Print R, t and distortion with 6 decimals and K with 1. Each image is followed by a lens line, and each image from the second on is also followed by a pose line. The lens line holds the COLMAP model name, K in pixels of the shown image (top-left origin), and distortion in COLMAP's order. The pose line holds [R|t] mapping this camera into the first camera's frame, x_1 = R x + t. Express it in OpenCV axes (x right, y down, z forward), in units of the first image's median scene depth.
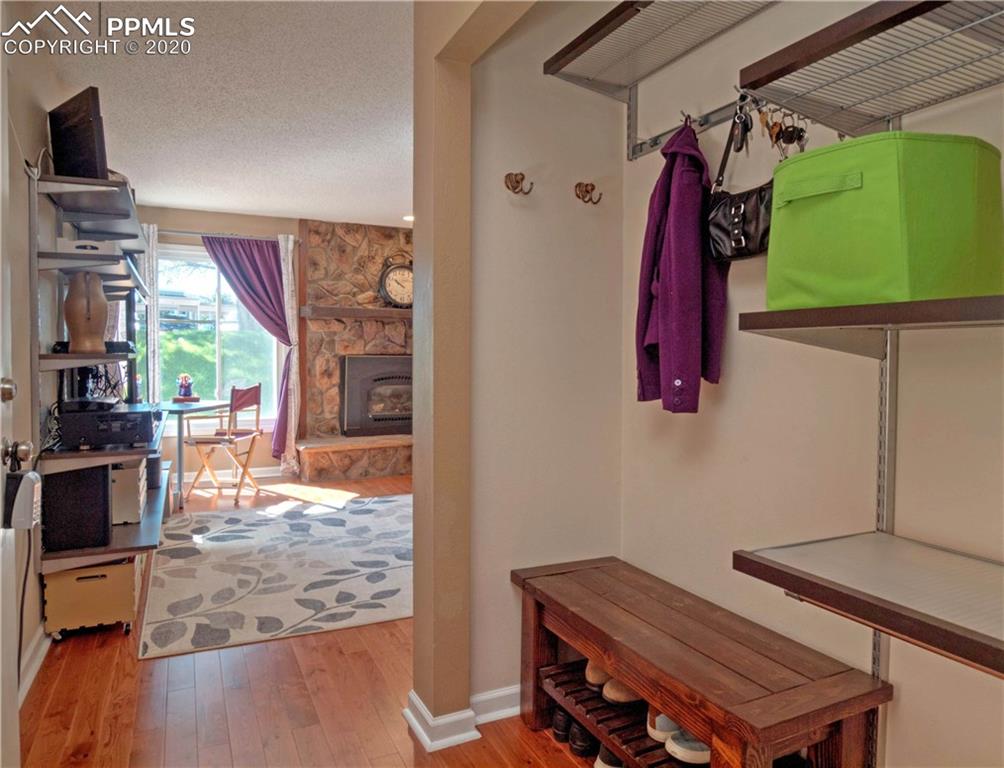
lens RADIAL K [[652.1, 0, 499.6], [0, 652.1, 381.0], [0, 0, 1]] dist [-0.008405, -0.000262]
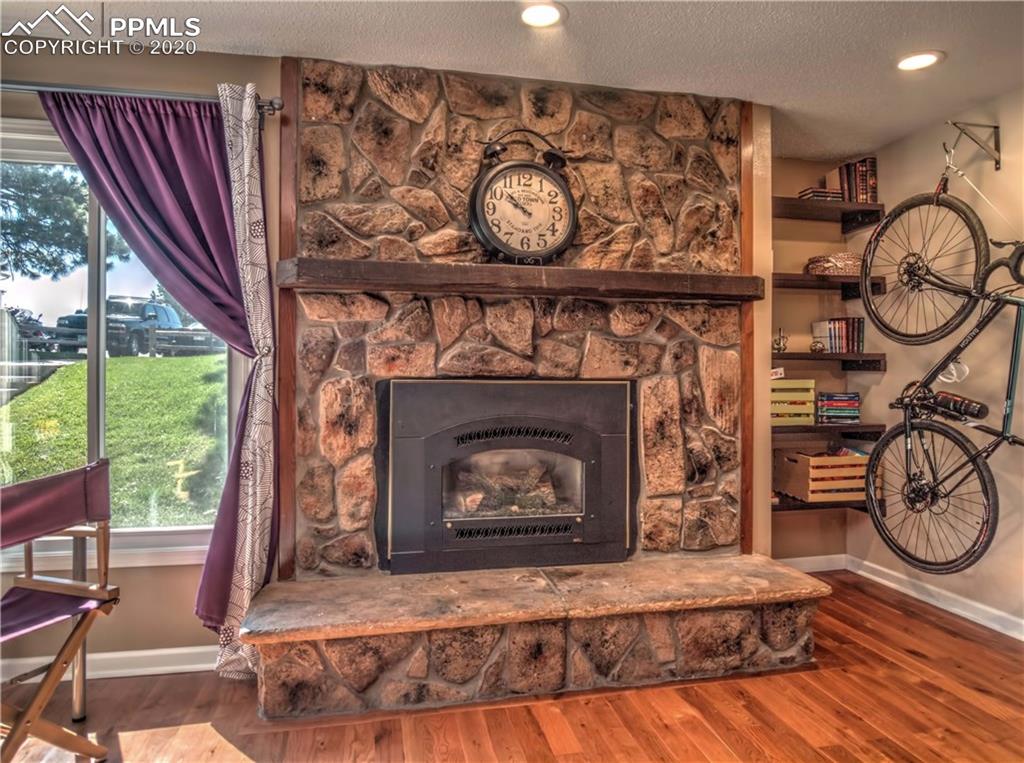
lens RADIAL K [[650.7, 0, 504.7], [0, 650.7, 378.8], [0, 0, 1]] dist [-0.032782, 0.000464]
pose [[0.971738, -0.000145, -0.236062, -0.066814], [-0.007534, 0.999471, -0.031627, -0.027285], [0.235942, 0.032511, 0.971223, 0.617562]]
